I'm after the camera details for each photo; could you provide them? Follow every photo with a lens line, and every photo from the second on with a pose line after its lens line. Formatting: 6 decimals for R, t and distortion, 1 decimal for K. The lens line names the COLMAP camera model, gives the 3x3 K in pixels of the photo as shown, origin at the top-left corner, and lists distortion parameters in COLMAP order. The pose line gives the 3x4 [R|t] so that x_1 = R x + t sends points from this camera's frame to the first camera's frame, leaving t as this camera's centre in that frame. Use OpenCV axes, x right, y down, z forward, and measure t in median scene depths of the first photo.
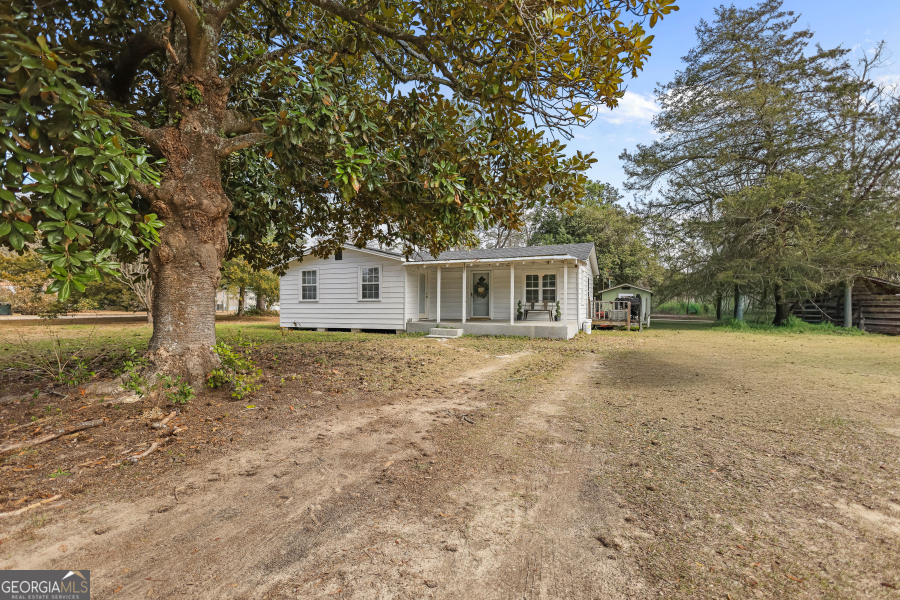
lens RADIAL K [[416.6, 0, 450.0], [0, 416.6, 300.0], [0, 0, 1]] dist [-0.000328, 0.000069]
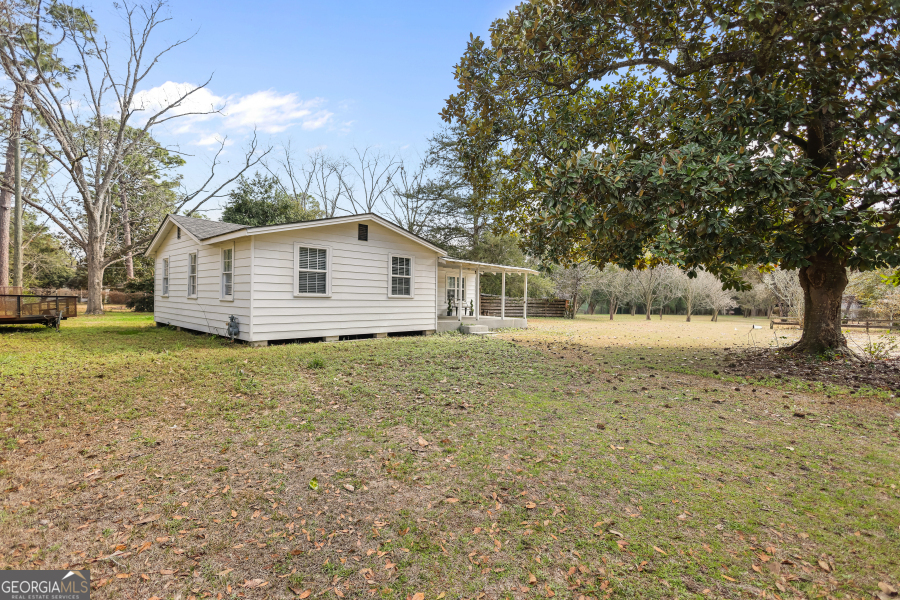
lens RADIAL K [[416.6, 0, 450.0], [0, 416.6, 300.0], [0, 0, 1]] dist [-0.000328, 0.000069]
pose [[0.348970, 0.008622, 0.937094, -0.921646], [-0.019940, 0.999800, -0.001773, 0.006251], [-0.936922, -0.018067, 0.349072, 0.618365]]
